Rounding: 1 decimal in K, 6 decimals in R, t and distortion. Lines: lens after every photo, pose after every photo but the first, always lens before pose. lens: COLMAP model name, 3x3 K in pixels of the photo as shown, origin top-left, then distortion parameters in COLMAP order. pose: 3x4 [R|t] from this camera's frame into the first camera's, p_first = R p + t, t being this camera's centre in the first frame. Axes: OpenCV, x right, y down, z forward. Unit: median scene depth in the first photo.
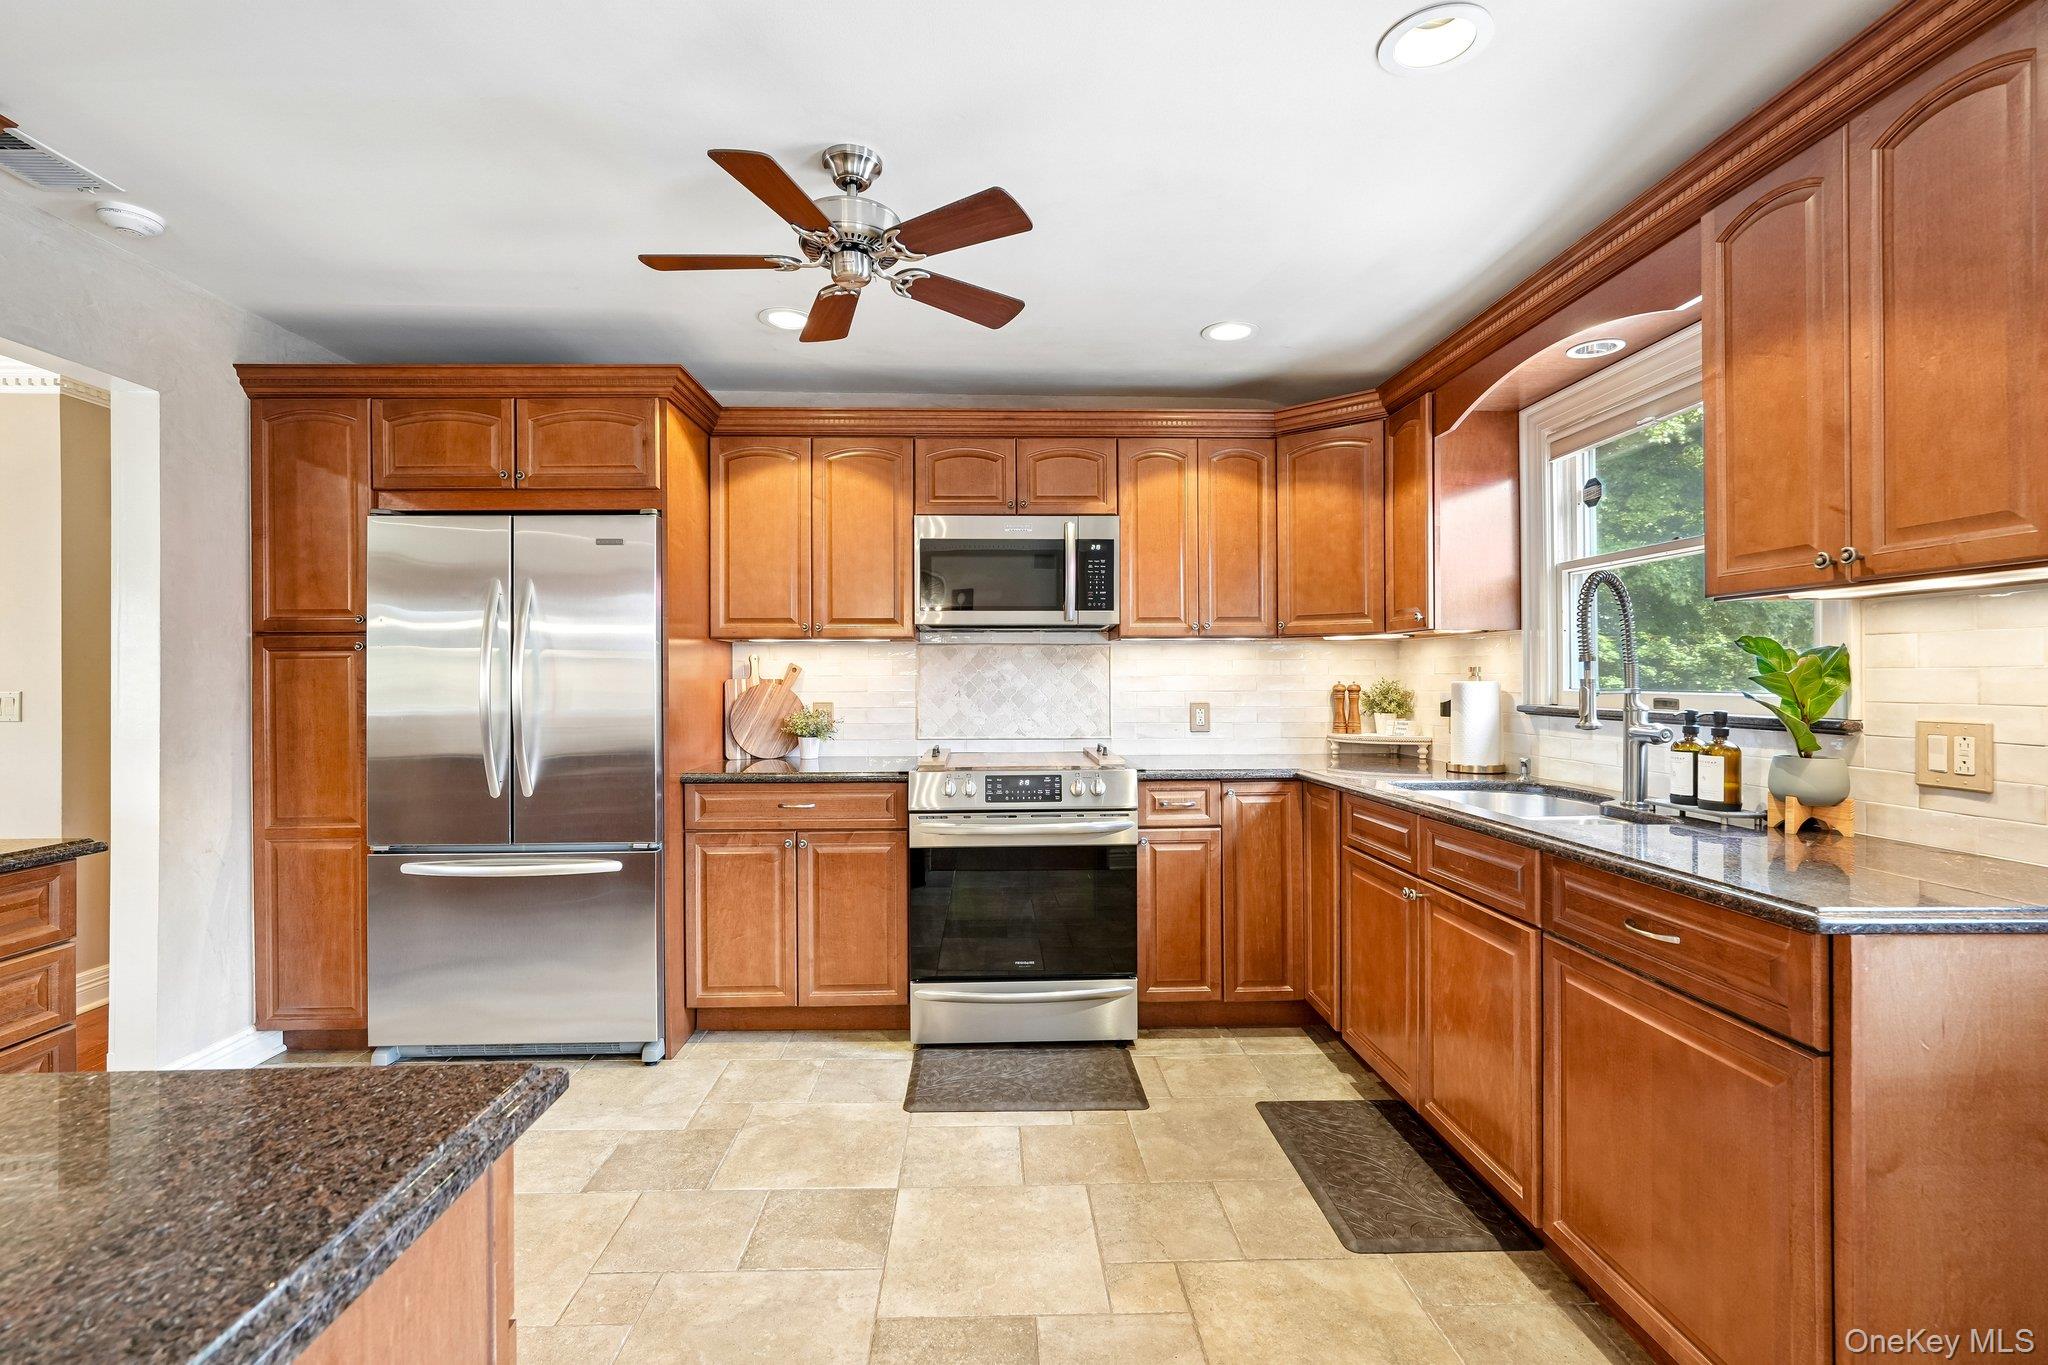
lens RADIAL K [[919.4, 0, 1024.0], [0, 919.4, 673.3], [0, 0, 1]] dist [-0.014883, 0.008959]
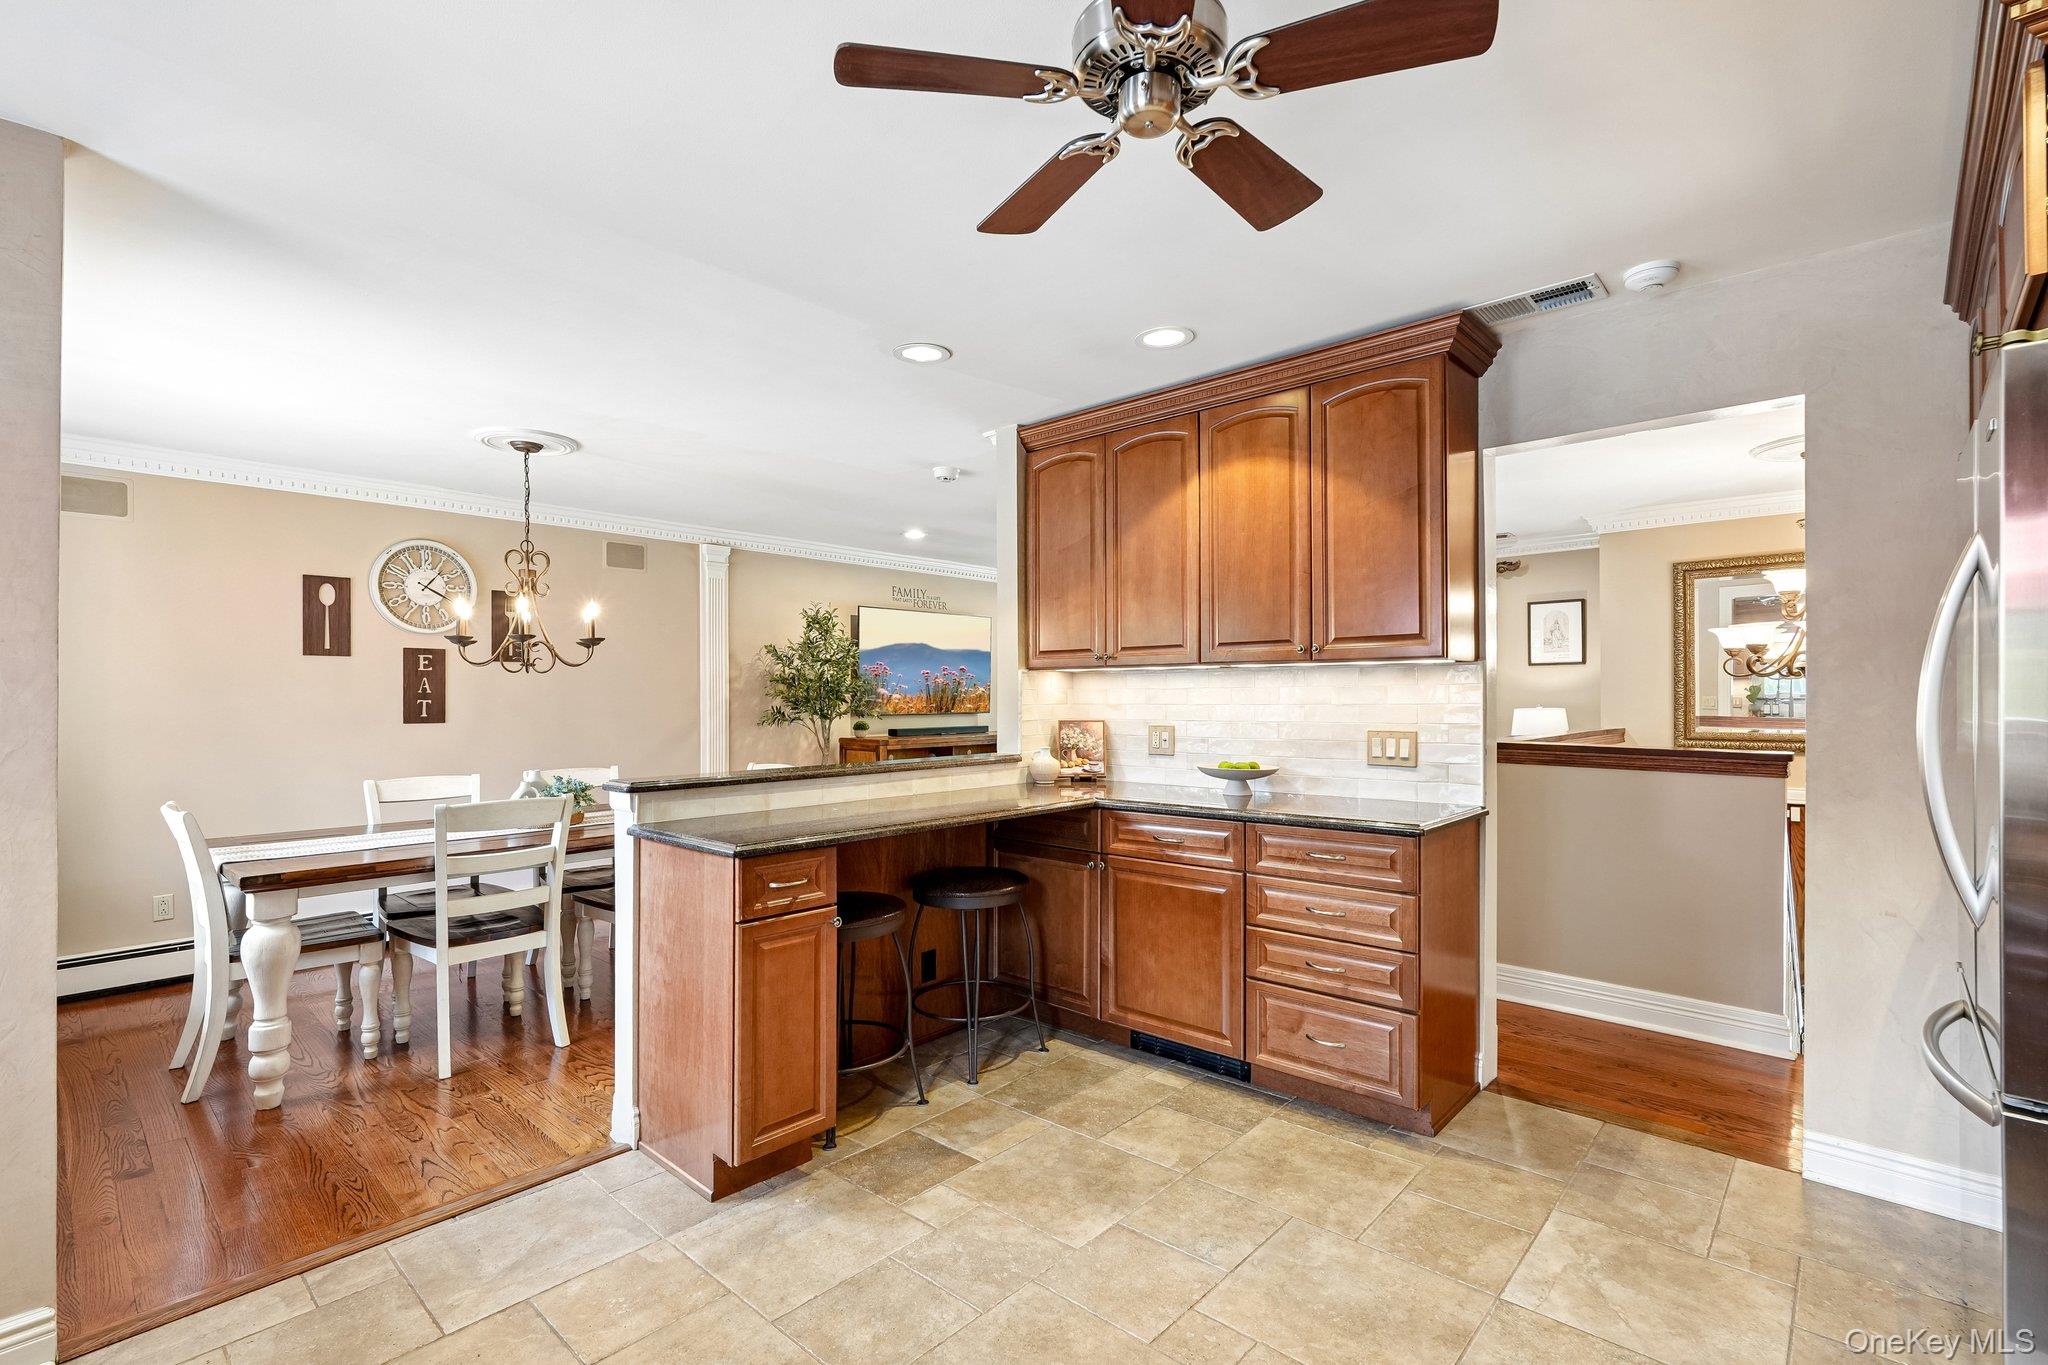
lens RADIAL K [[936.2, 0, 1010.7], [0, 936.2, 696.6], [0, 0, 1]] dist [-0.000437, 0.000343]
pose [[-0.708795, 0.007758, -0.705372, 0.240639], [0.012192, 0.999925, -0.001253, -0.010727], [0.705309, -0.009488, -0.708836, 0.933222]]
